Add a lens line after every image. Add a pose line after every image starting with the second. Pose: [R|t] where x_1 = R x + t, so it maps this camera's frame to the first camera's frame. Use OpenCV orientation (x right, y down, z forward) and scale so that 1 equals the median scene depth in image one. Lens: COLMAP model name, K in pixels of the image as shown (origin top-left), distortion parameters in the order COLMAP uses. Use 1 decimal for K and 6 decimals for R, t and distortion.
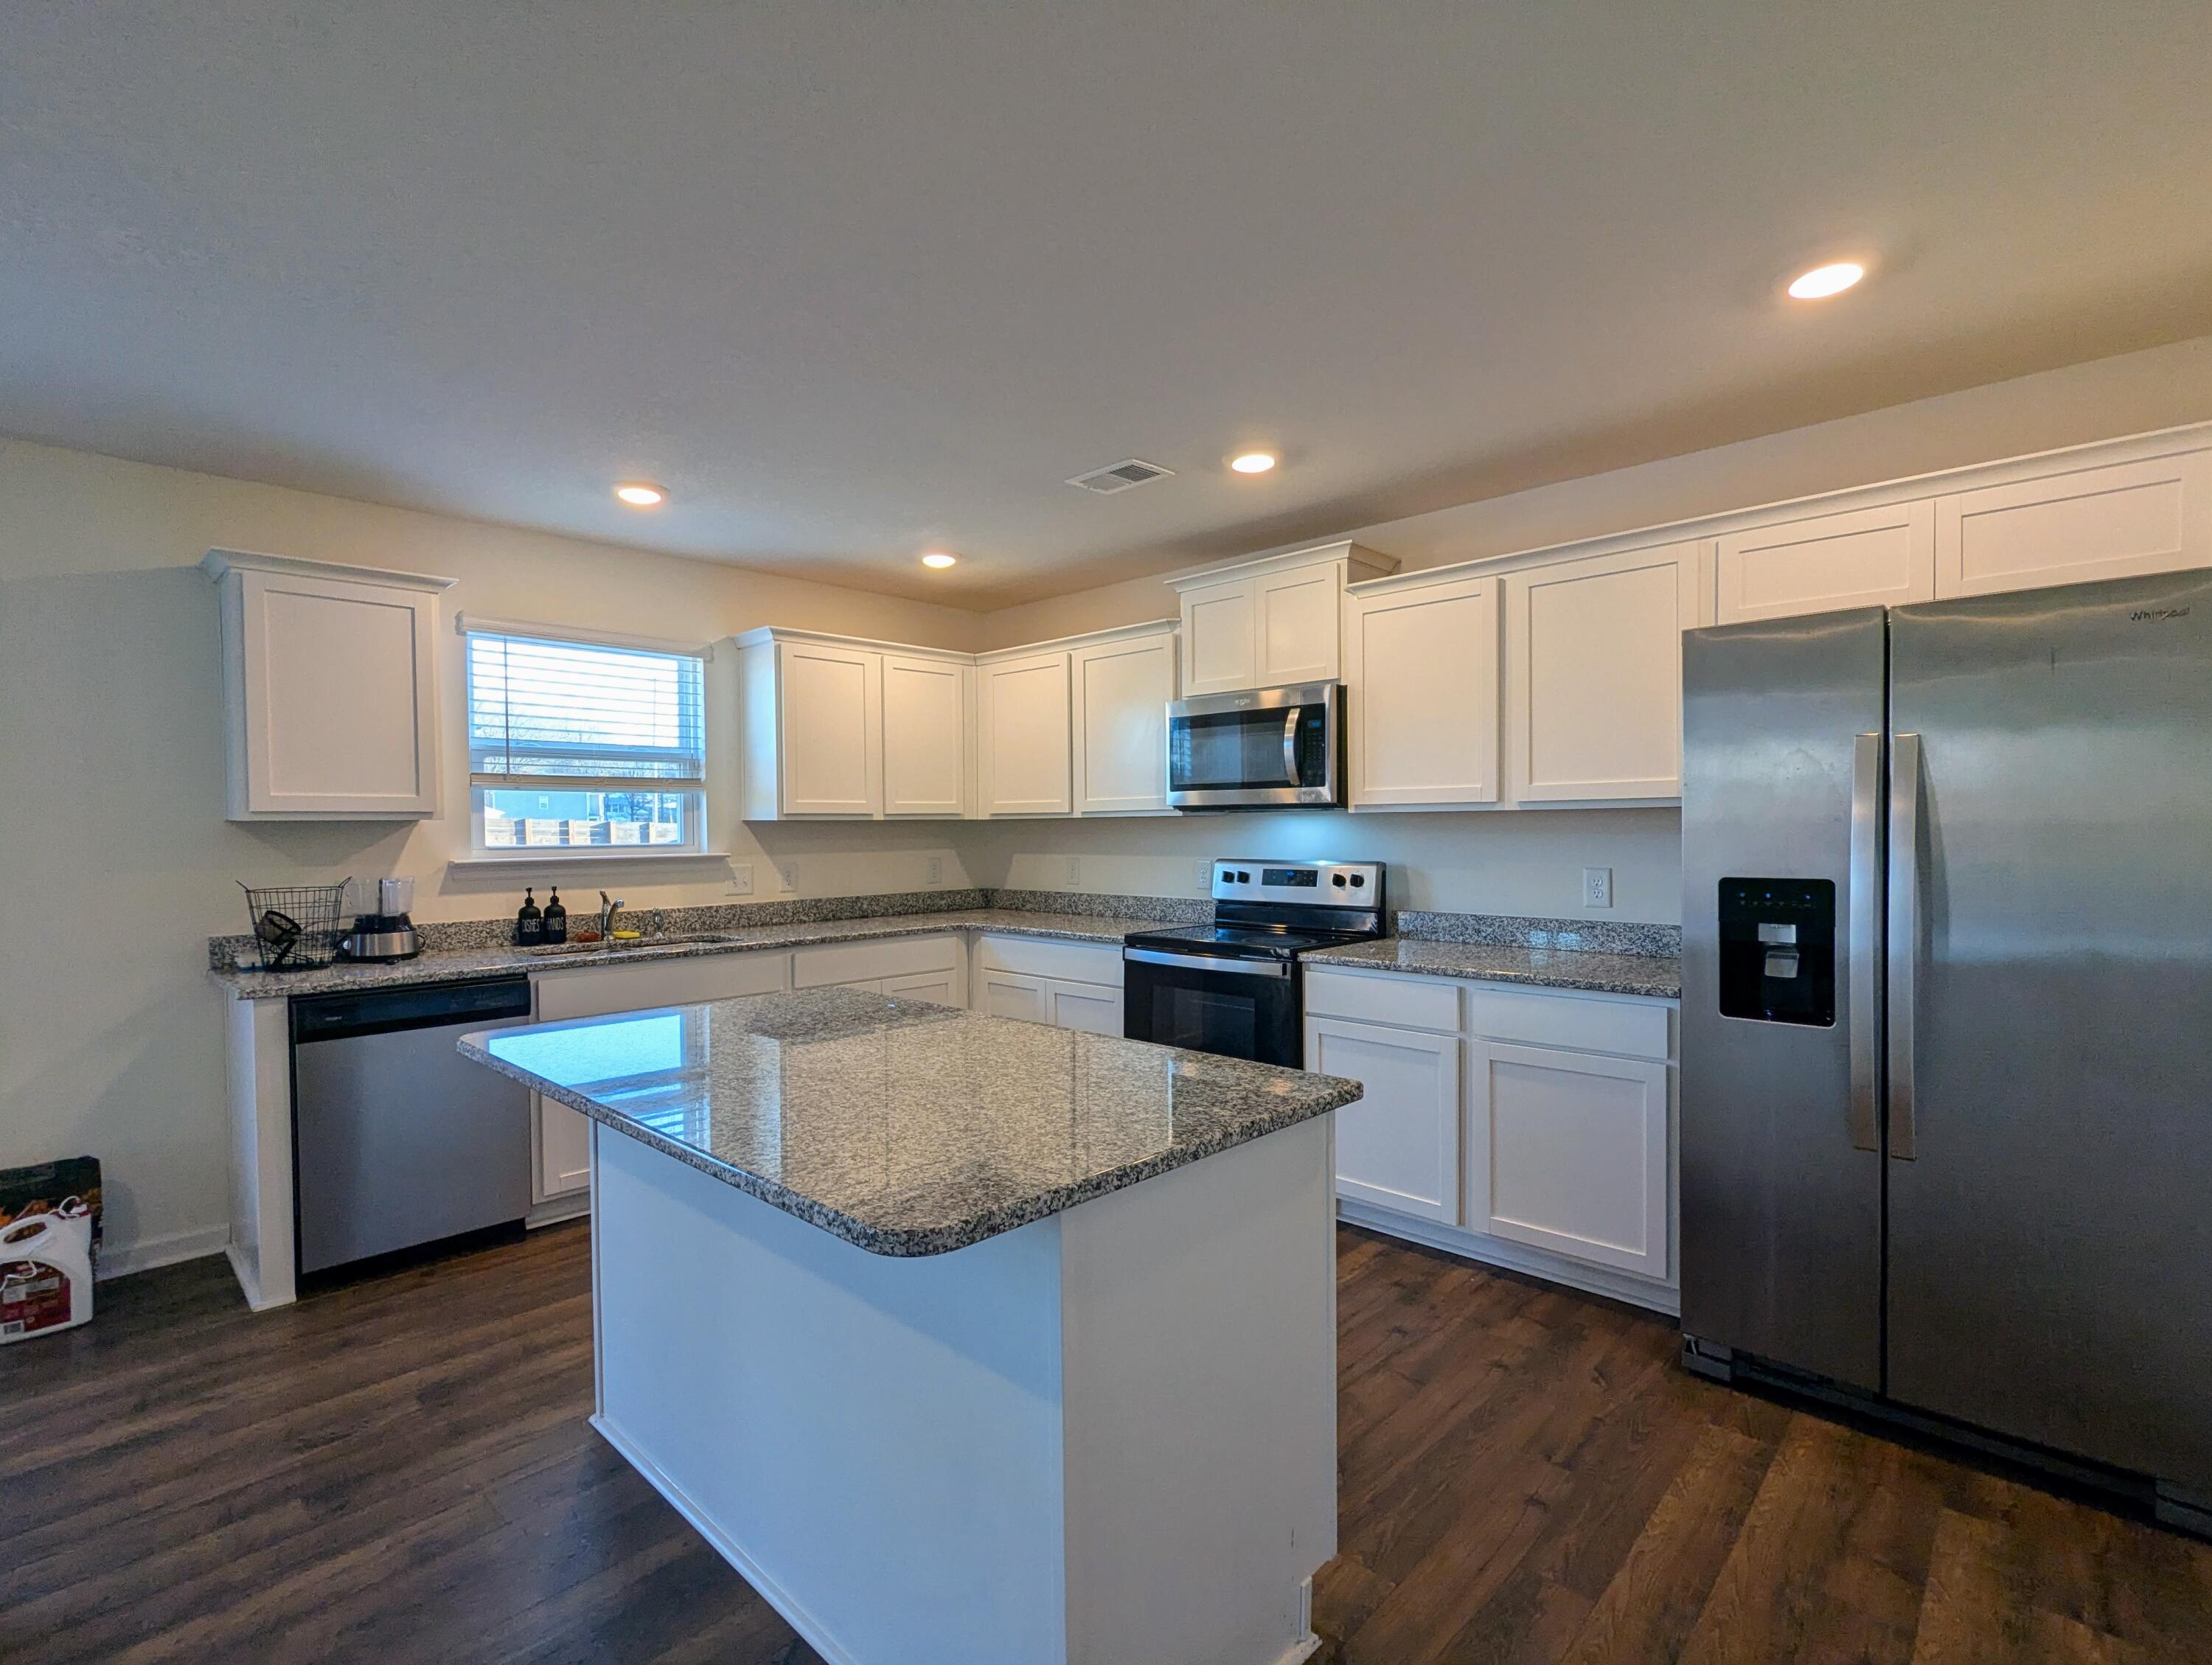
lens RADIAL K [[1042.5, 0, 1106.0], [0, 1042.5, 832.5], [0, 0, 1]] dist [-0.001590, -0.000264]
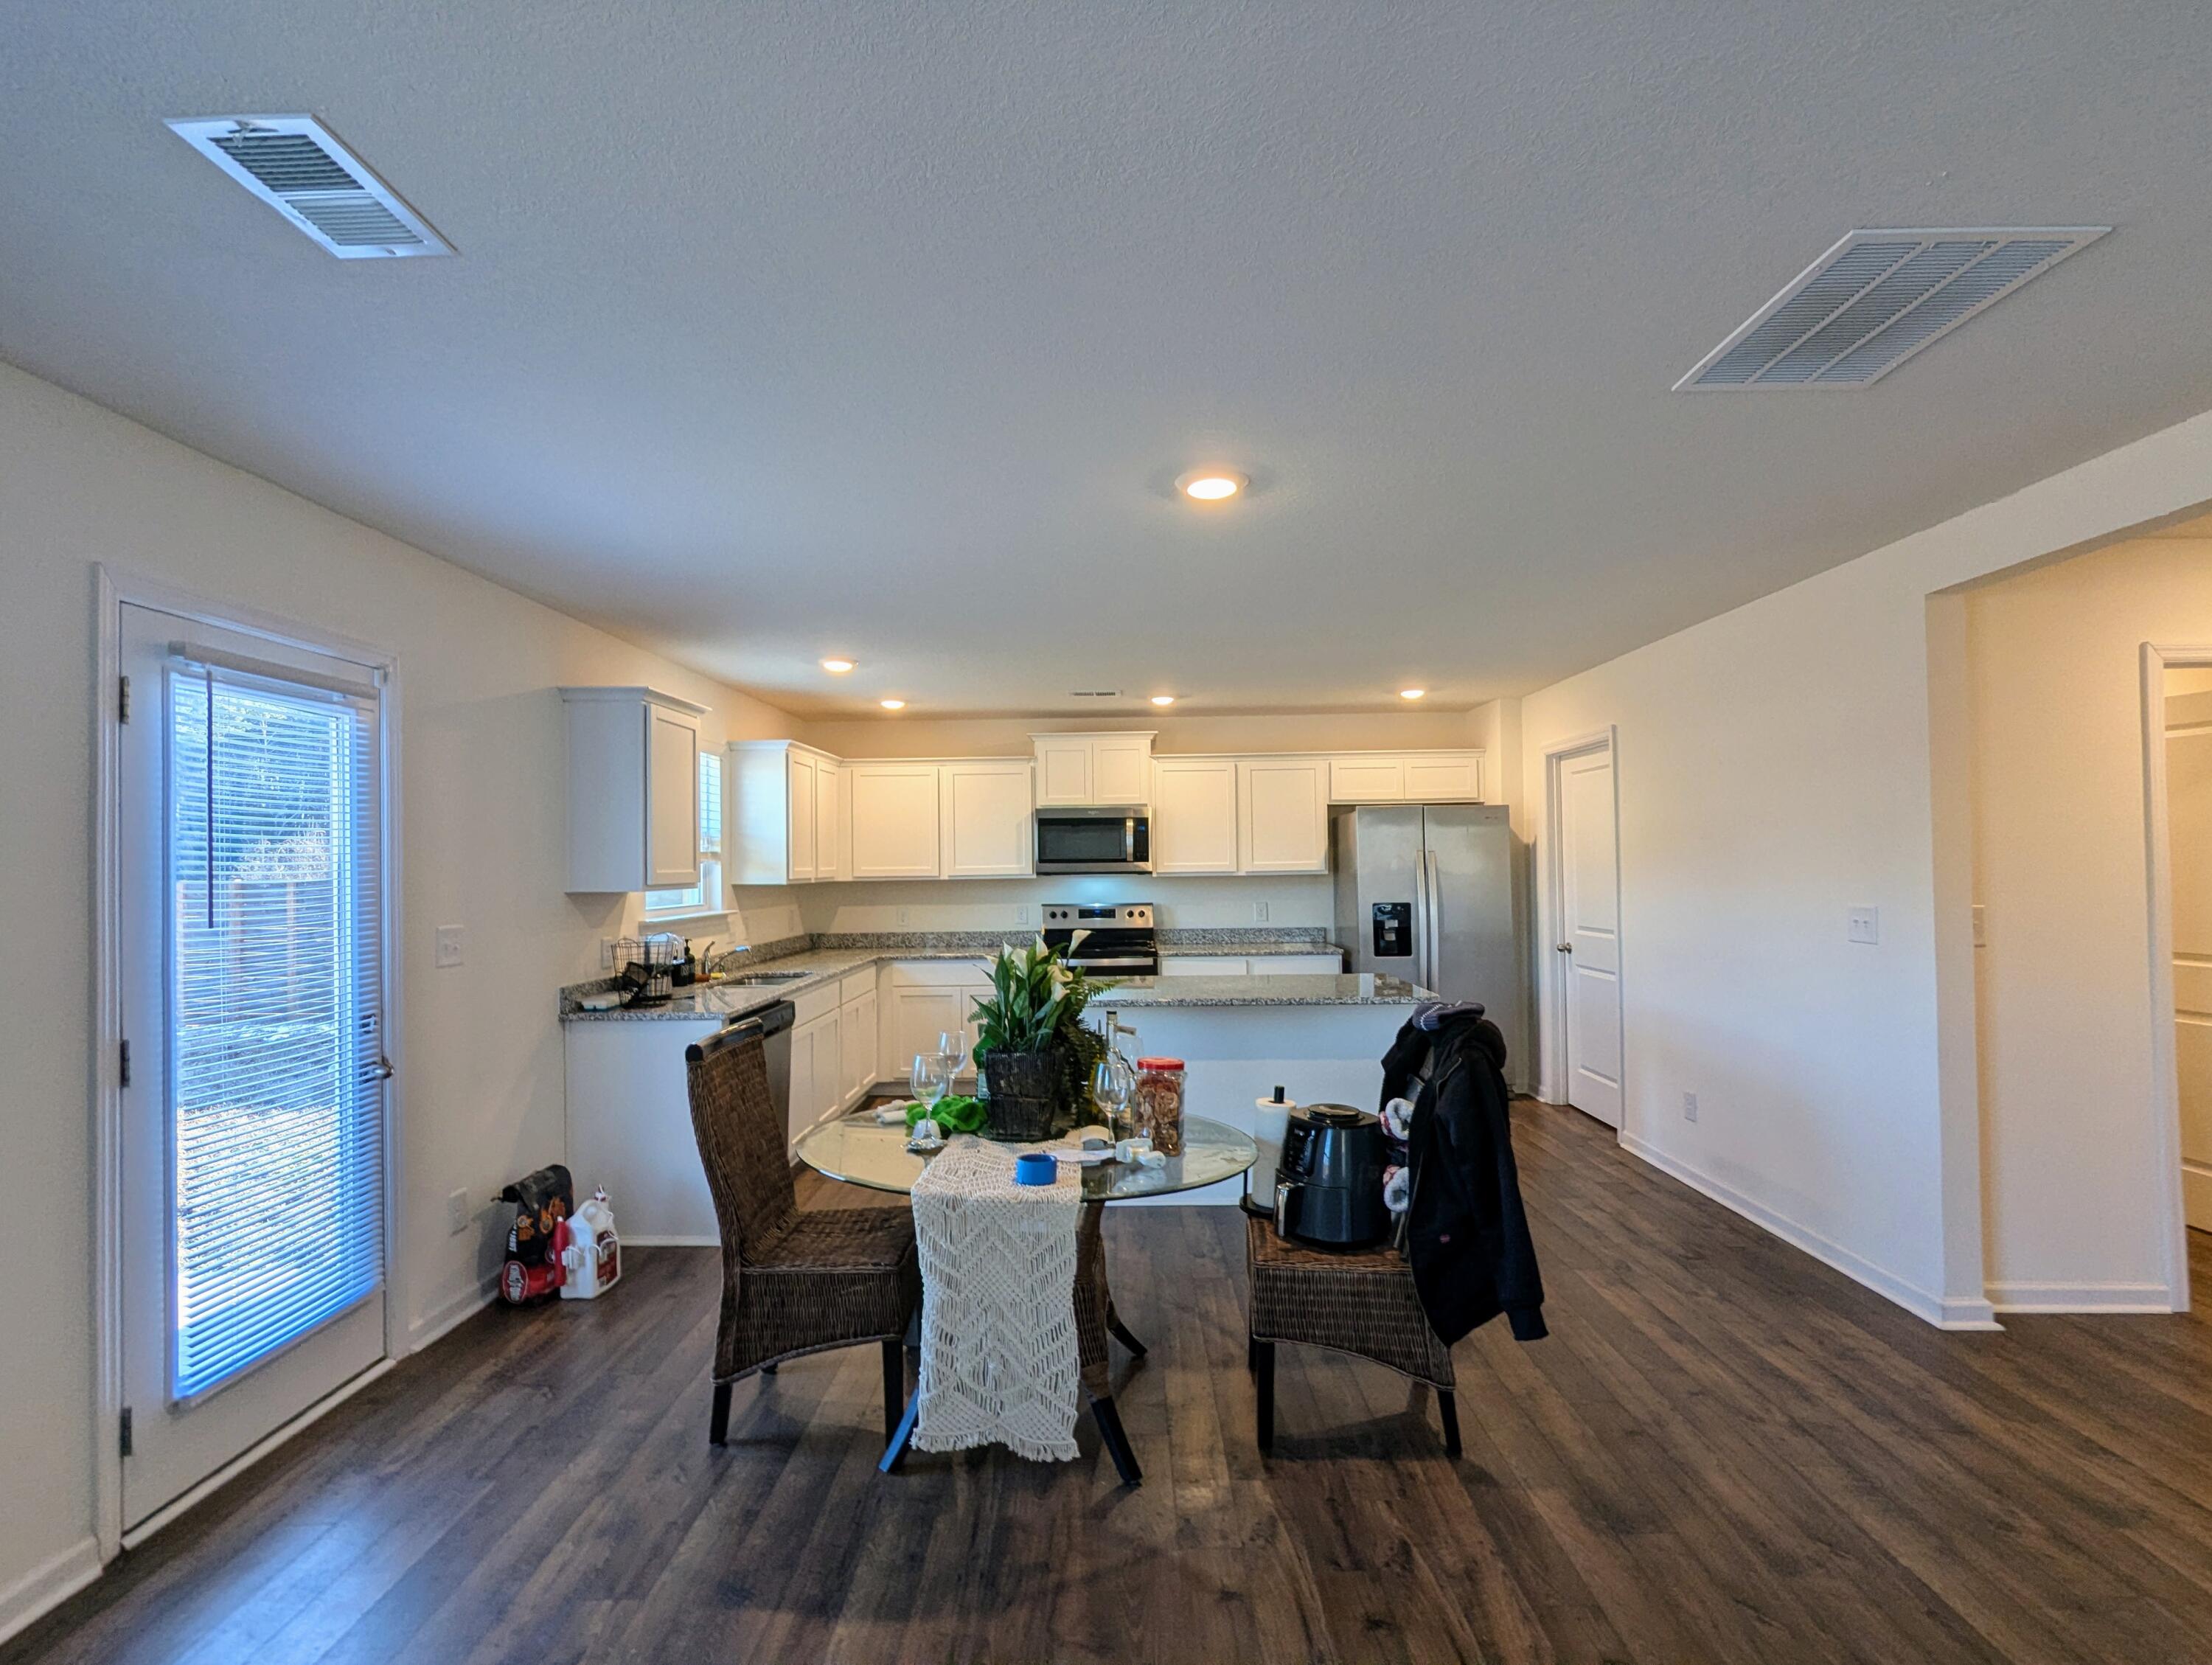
lens RADIAL K [[1042.5, 0, 1106.0], [0, 1042.5, 832.5], [0, 0, 1]] dist [-0.001590, -0.000264]
pose [[0.729914, 0.014011, 0.683395, -1.029314], [0.012698, 0.999339, -0.034050, -0.032725], [-0.683421, 0.033532, 0.729254, -0.273065]]
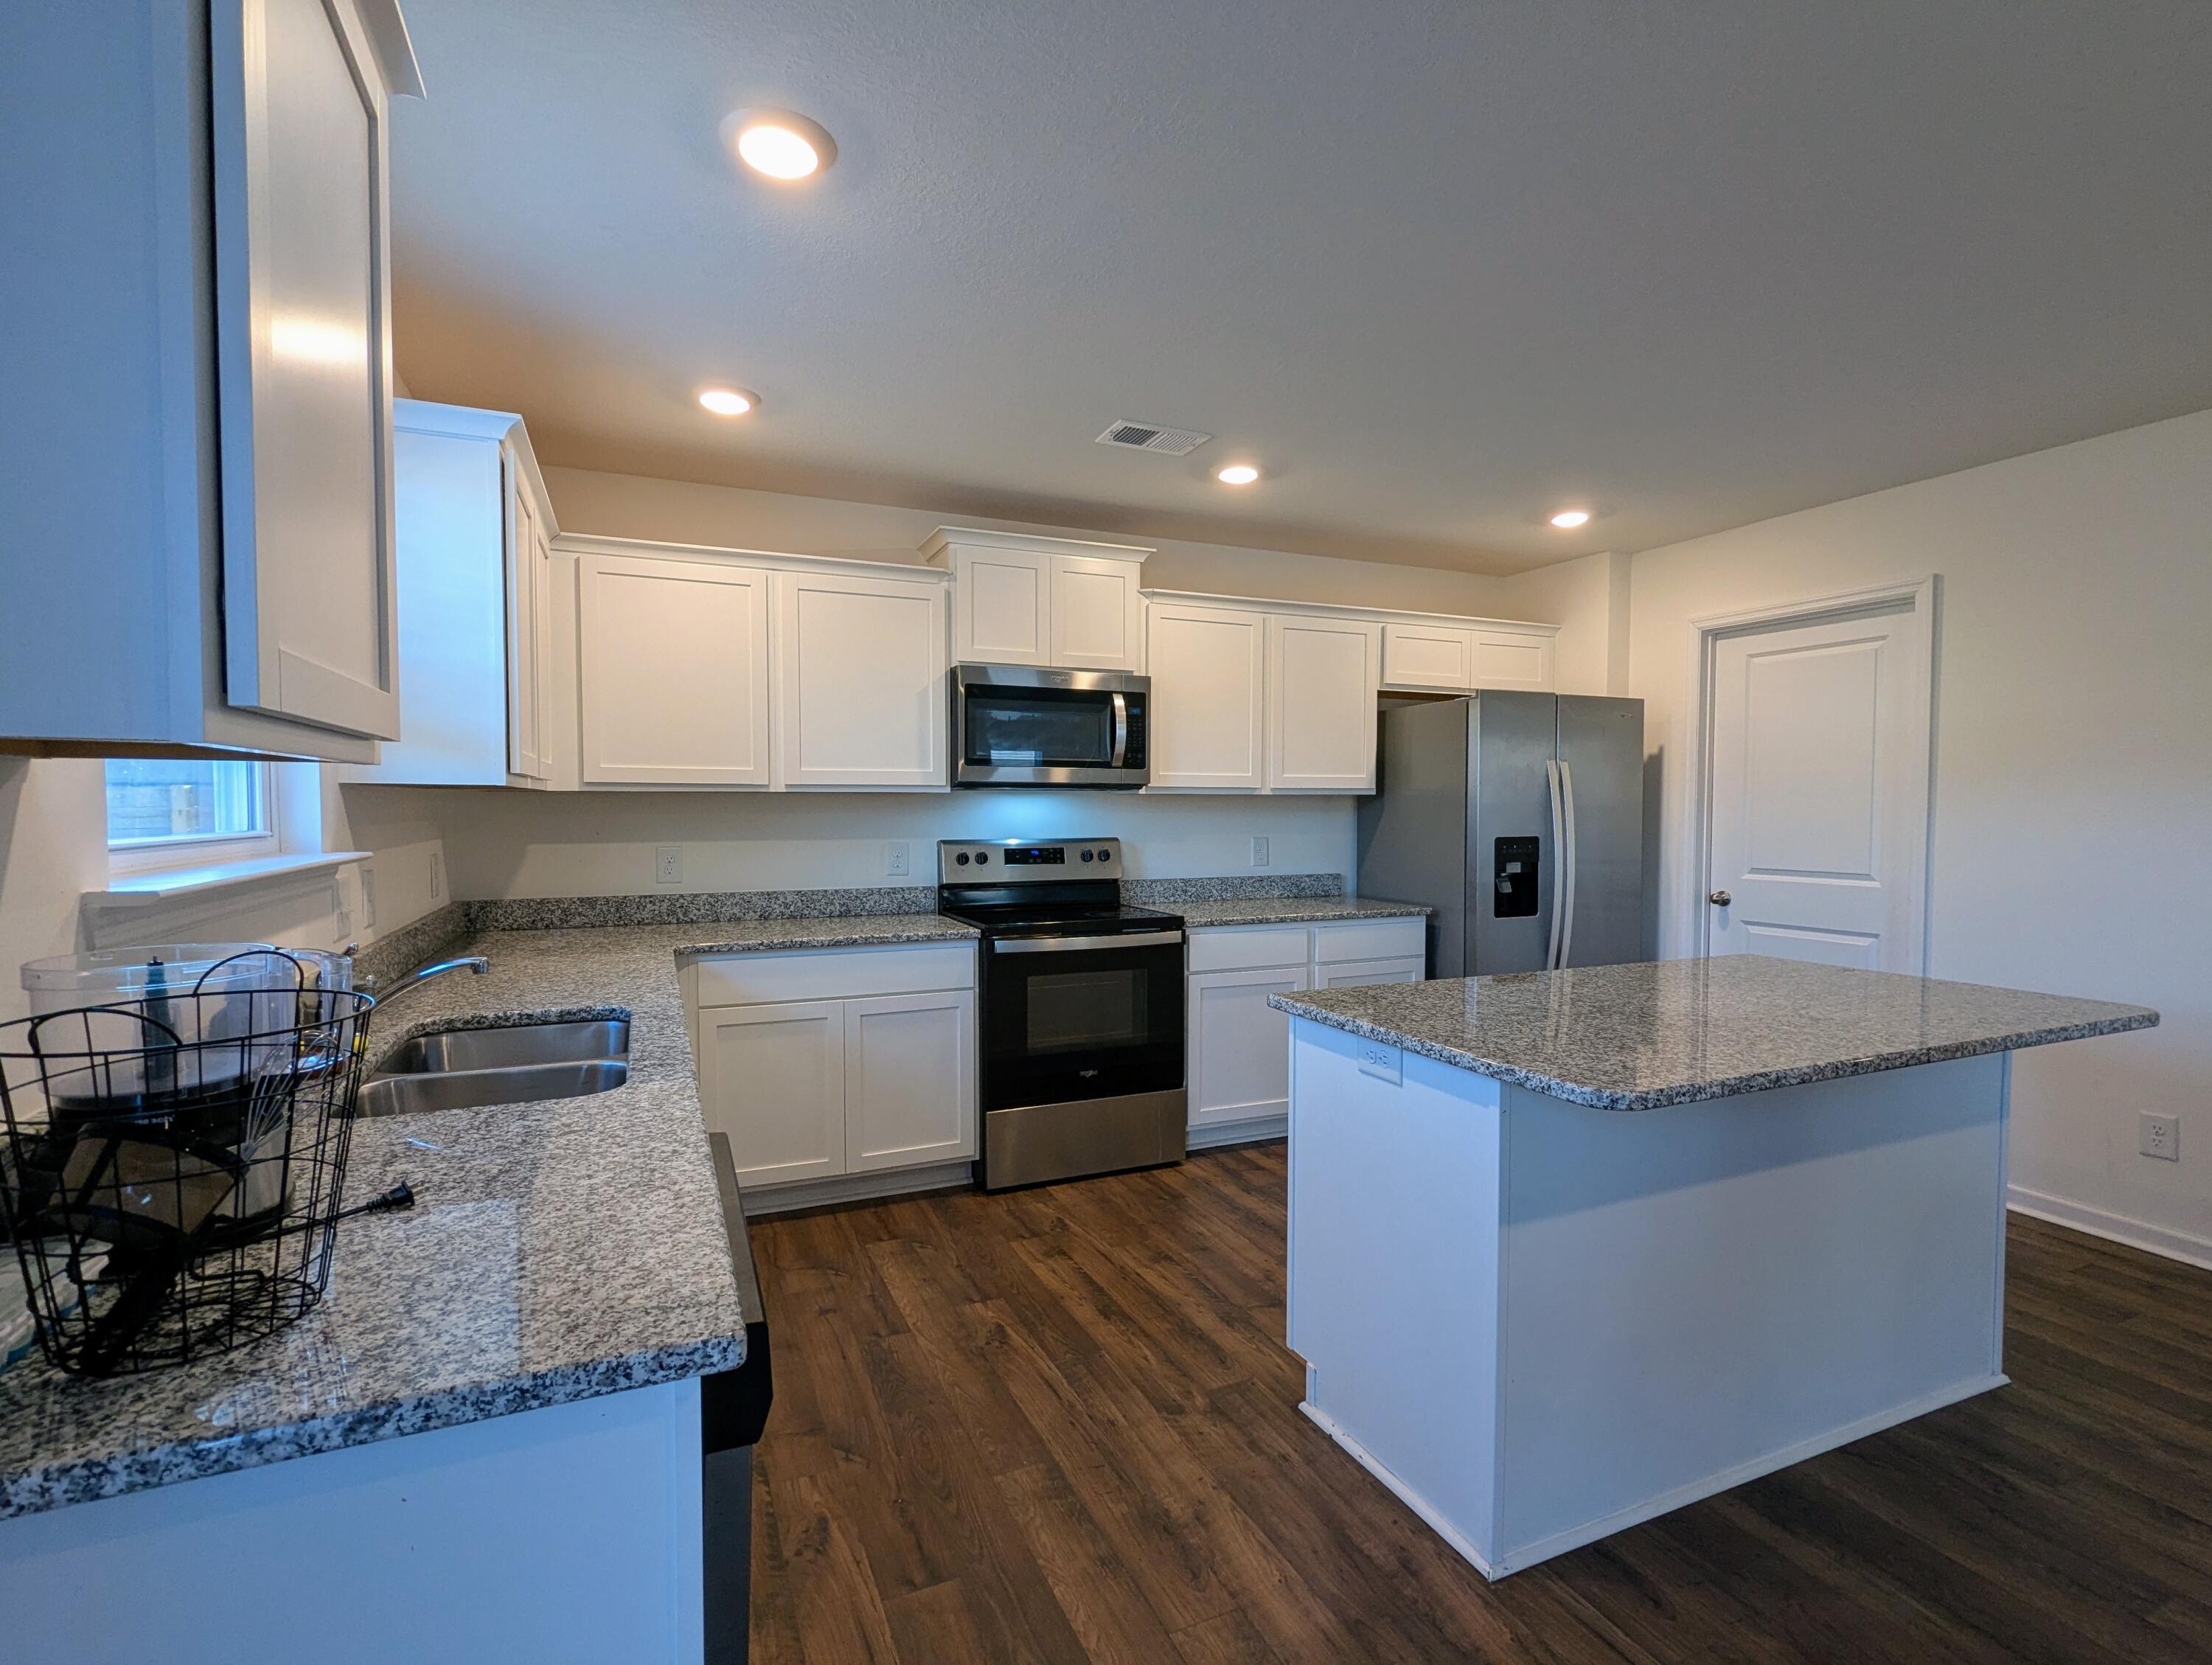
lens RADIAL K [[1098.8, 0, 1118.9], [0, 1098.8, 823.1], [0, 0, 1]] dist [0.004521, 0.000494]
pose [[0.369595, -0.009507, 0.929144, -0.813190], [0.000133, 0.999948, 0.010179, 0.000895], [-0.929193, -0.003639, 0.369577, 0.558111]]
